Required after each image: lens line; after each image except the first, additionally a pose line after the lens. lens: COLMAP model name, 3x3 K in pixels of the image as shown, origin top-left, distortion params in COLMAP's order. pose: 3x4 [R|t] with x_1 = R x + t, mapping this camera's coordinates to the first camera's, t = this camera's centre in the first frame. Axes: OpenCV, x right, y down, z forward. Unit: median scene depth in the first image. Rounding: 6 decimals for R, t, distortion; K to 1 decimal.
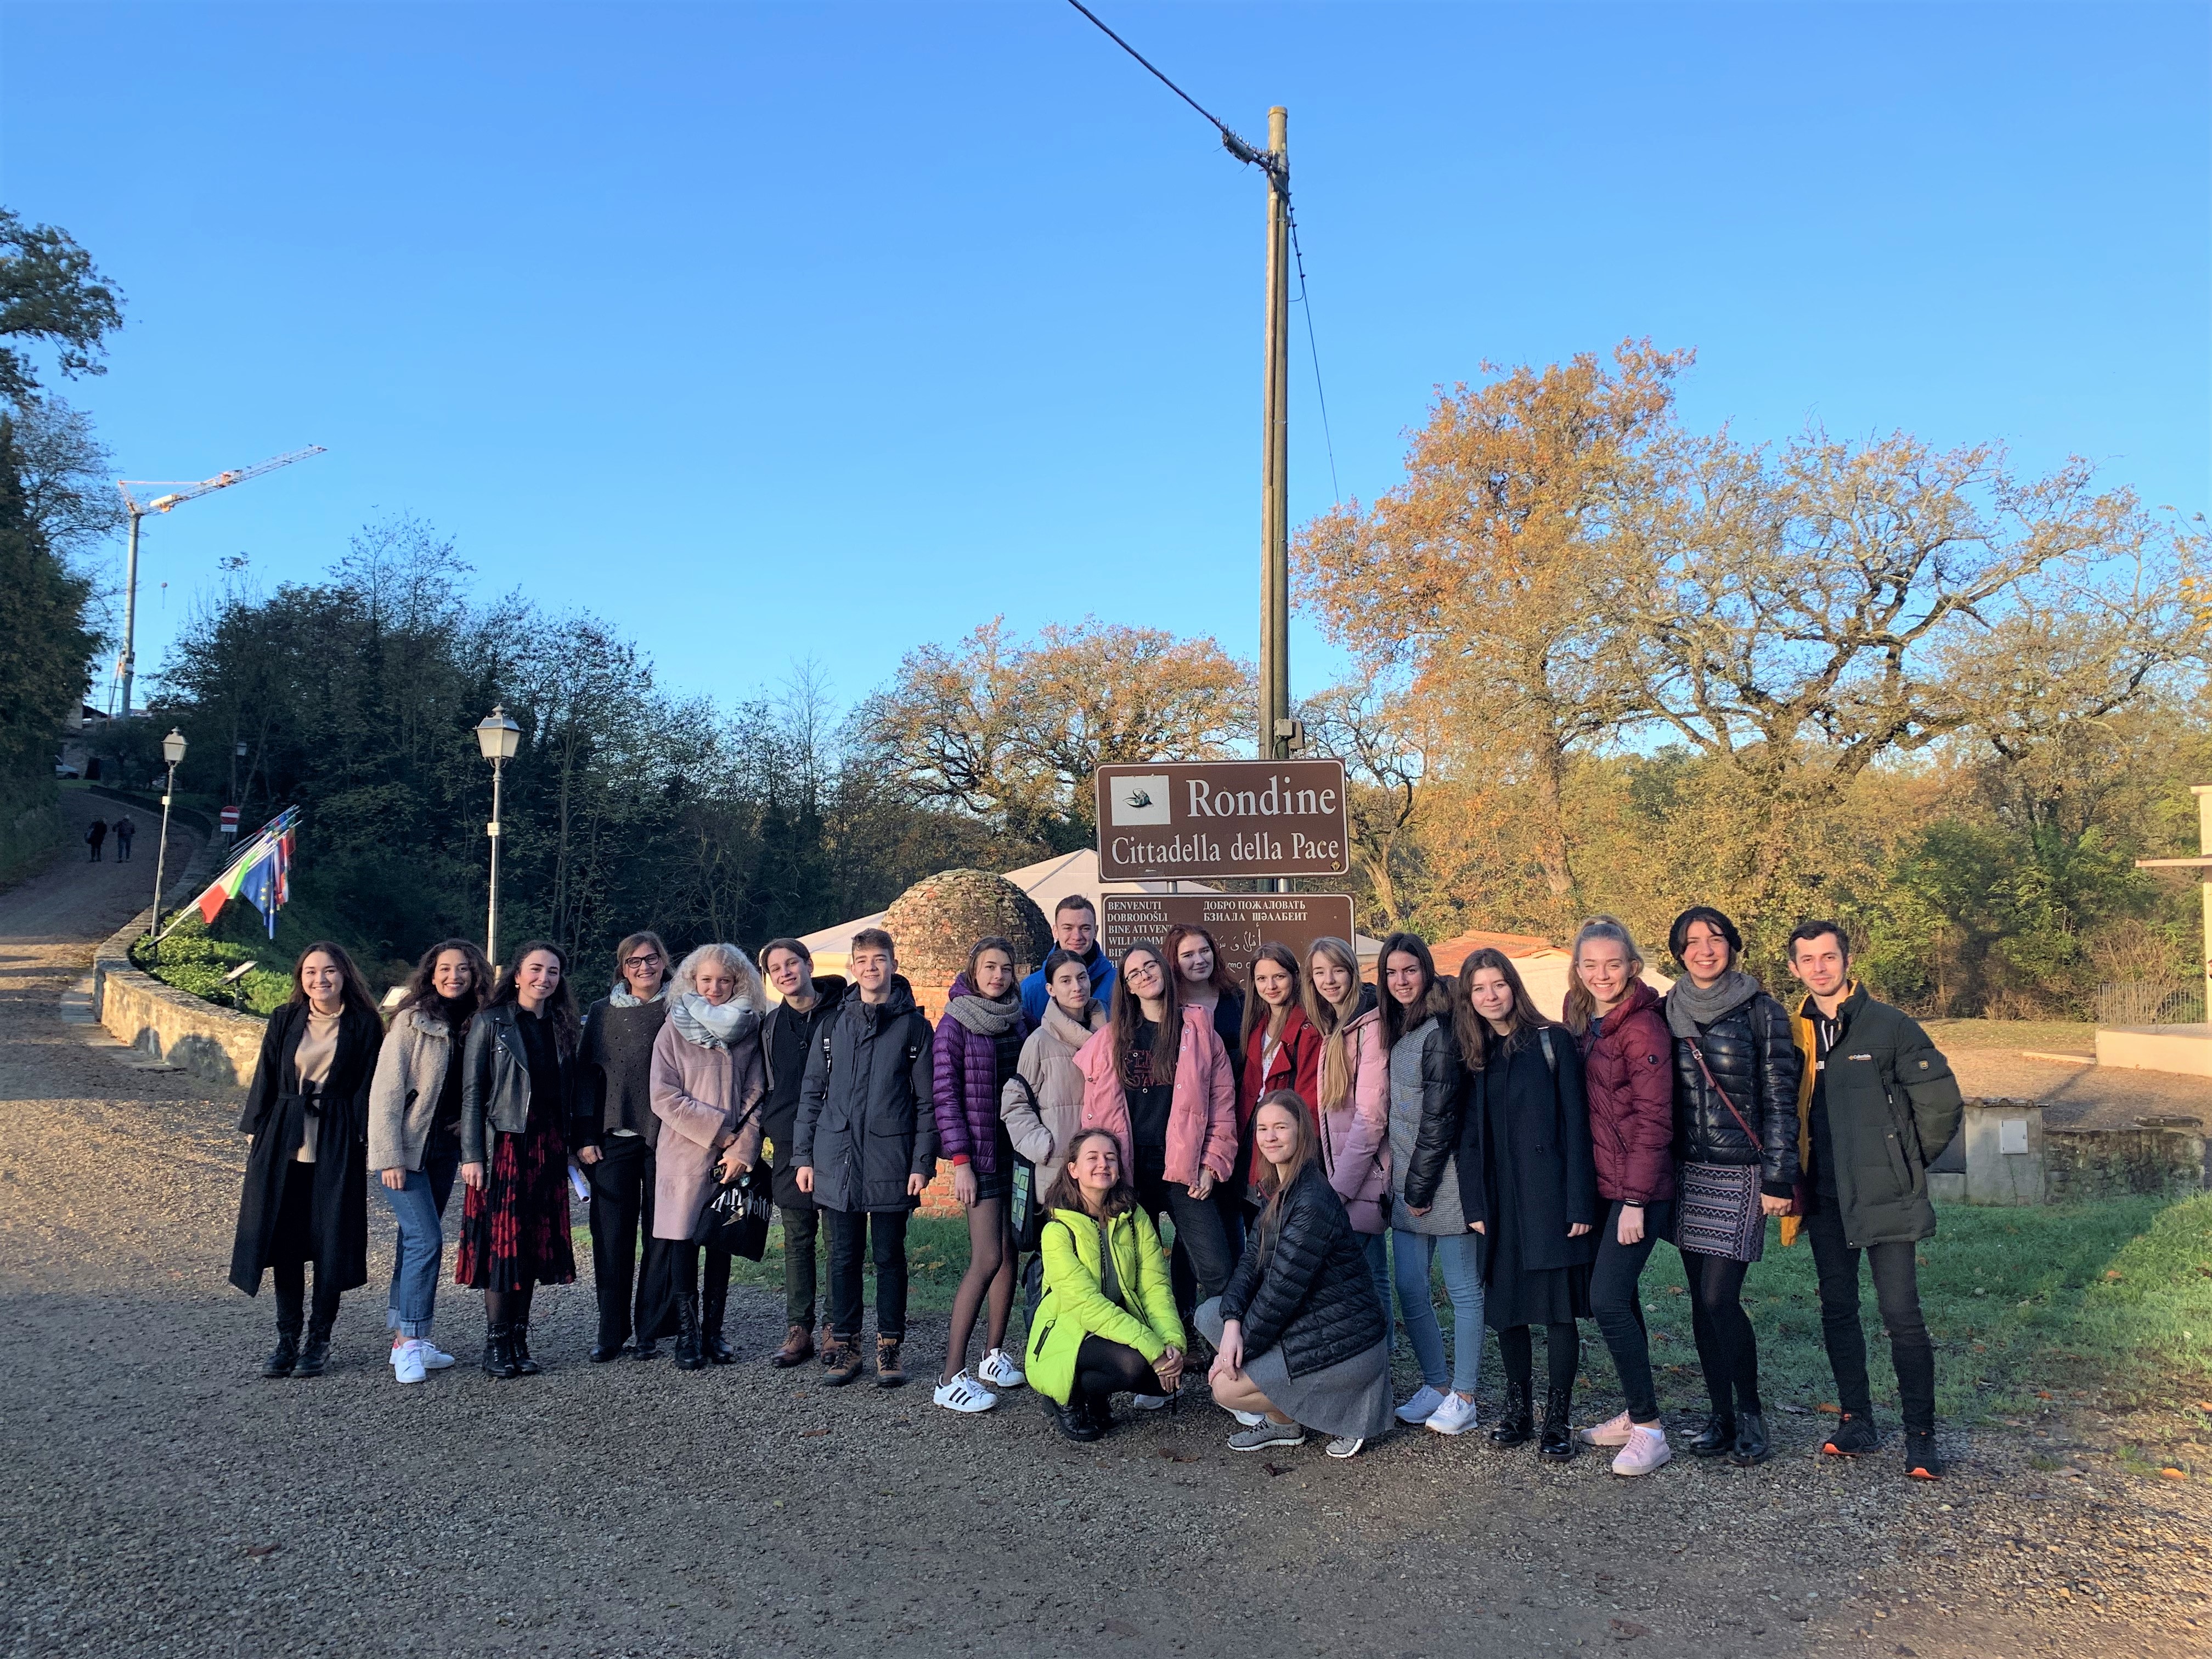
lens RADIAL K [[1670.2, 0, 1089.4], [0, 1670.2, 822.3], [0, 0, 1]] dist [0.018901, -0.004009]
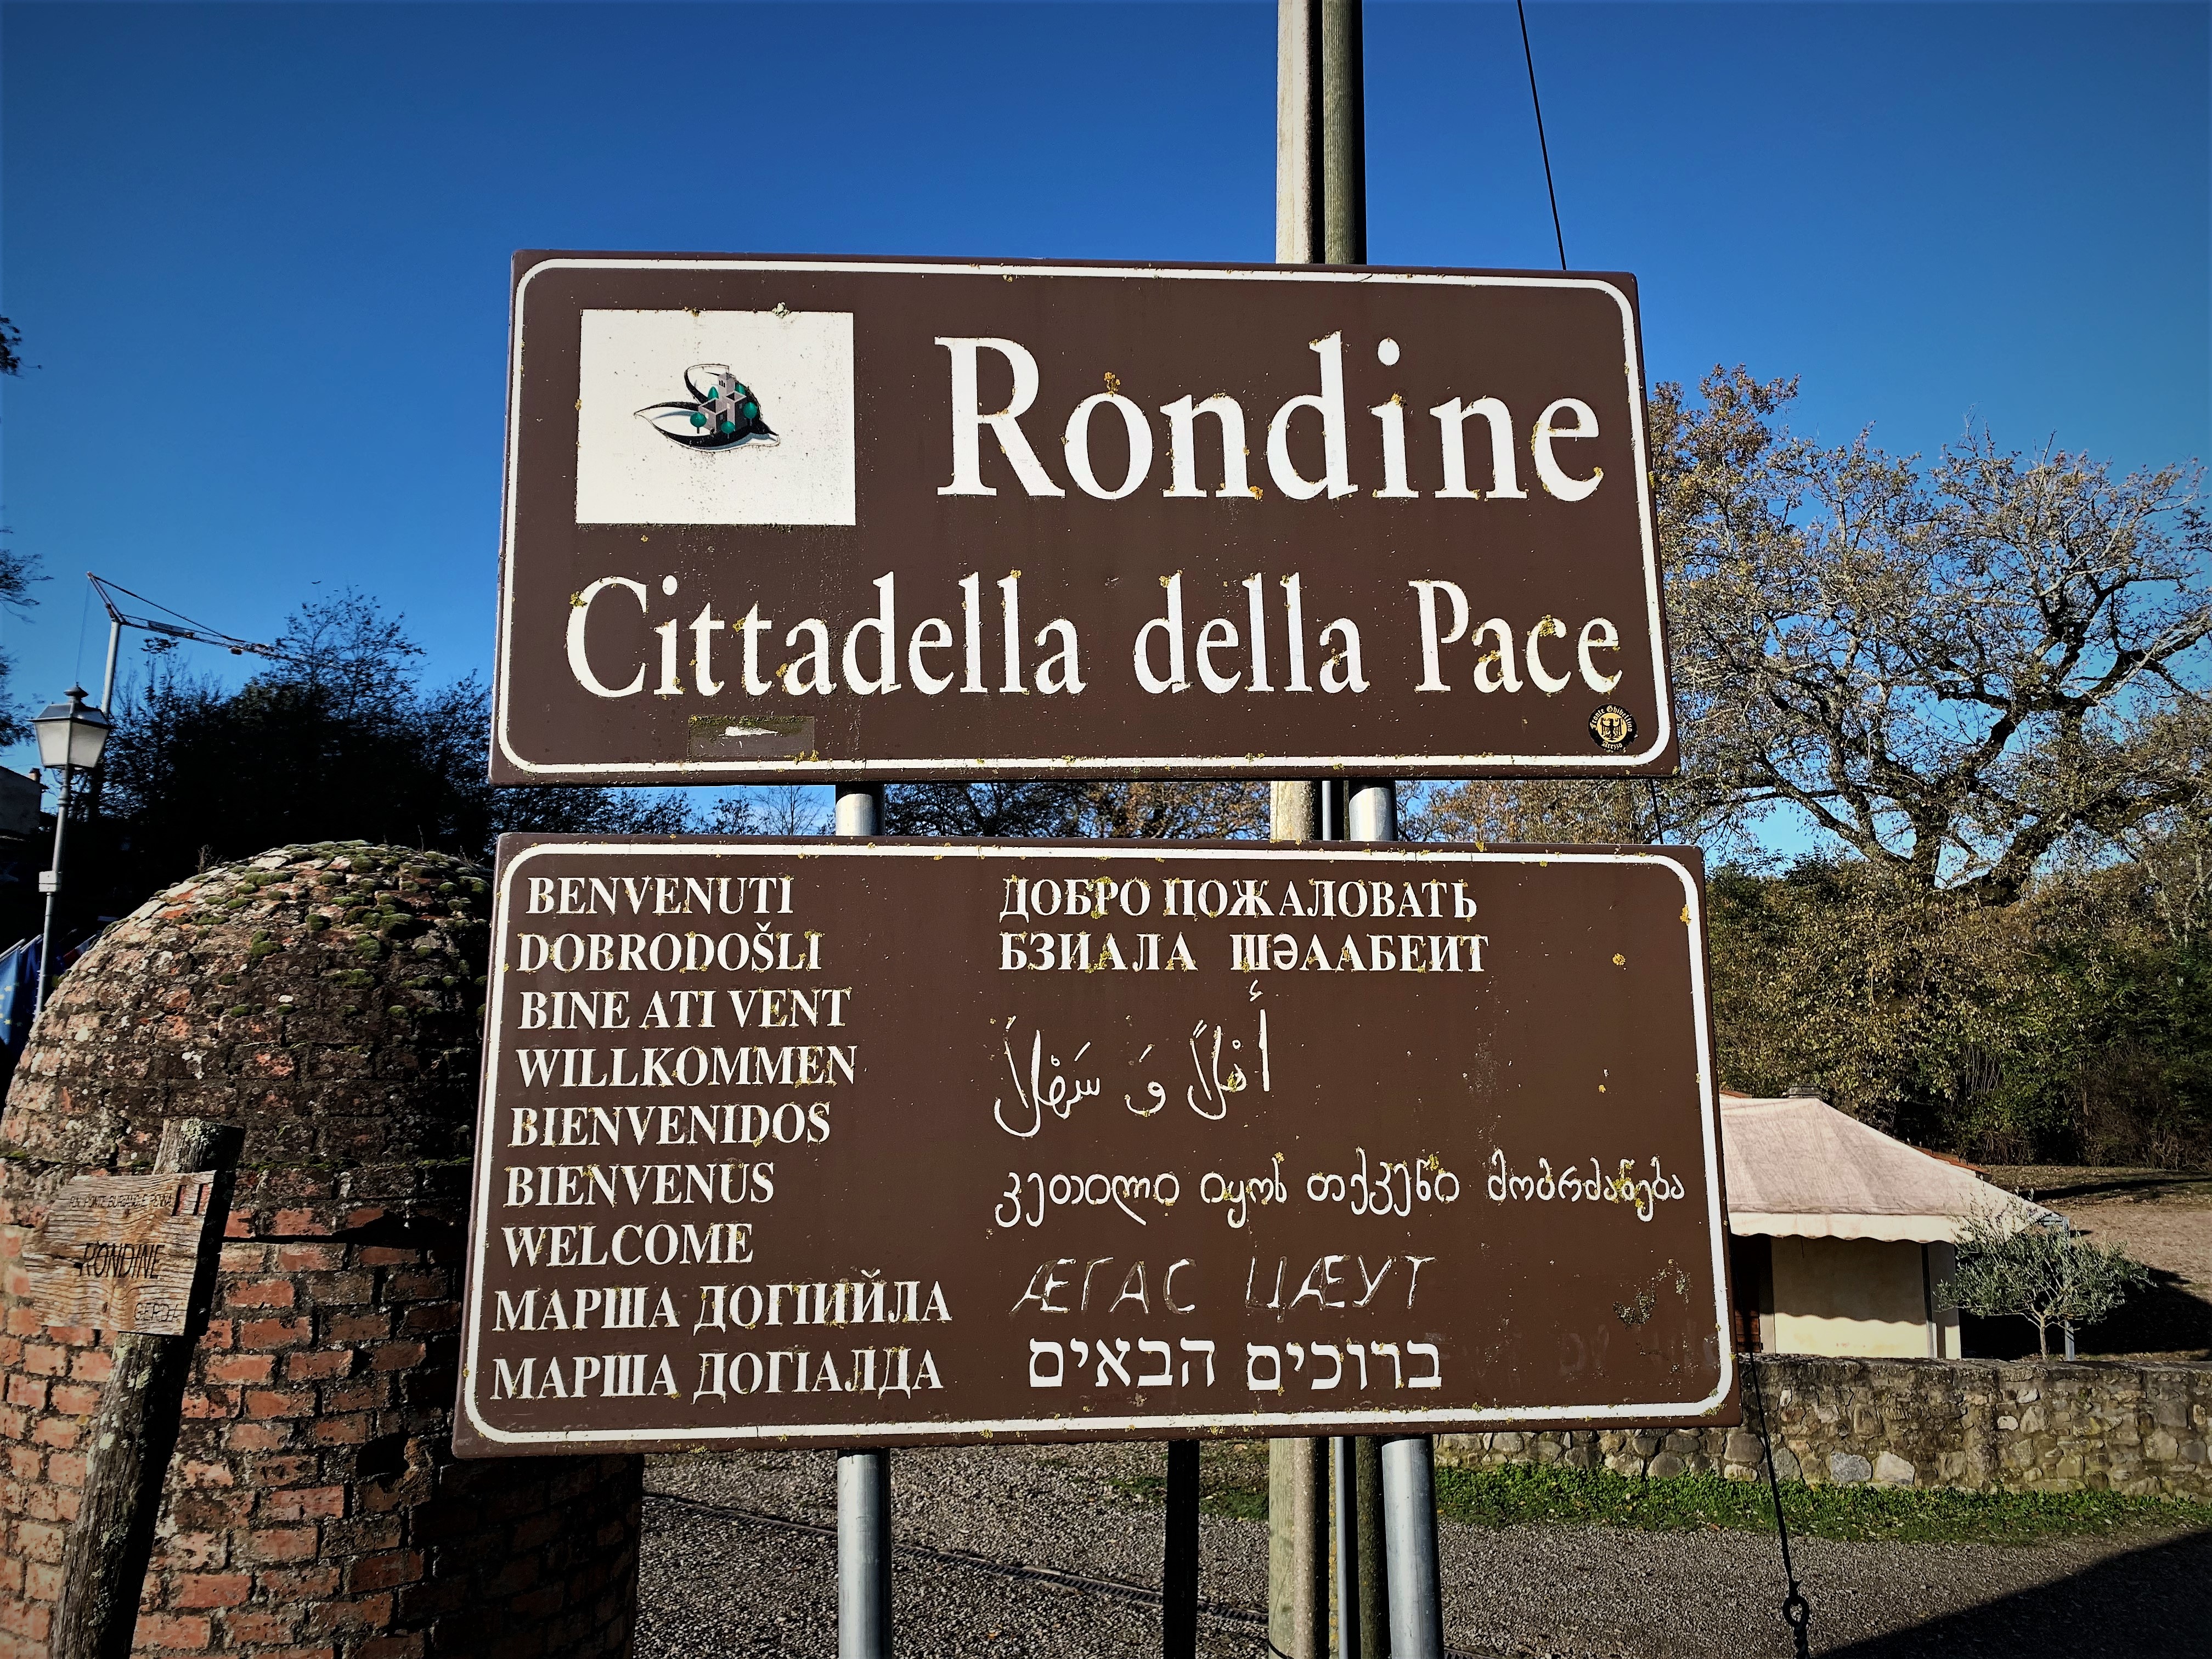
lens RADIAL K [[1670.2, 0, 1128.6], [0, 1670.2, 825.9], [0, 0, 1]] dist [0.018901, -0.004009]
pose [[0.999984, 0.004848, 0.002929, 0.083071], [-0.004619, 0.997270, -0.073699, 0.055494], [-0.003279, 0.073684, 0.997276, 0.780452]]
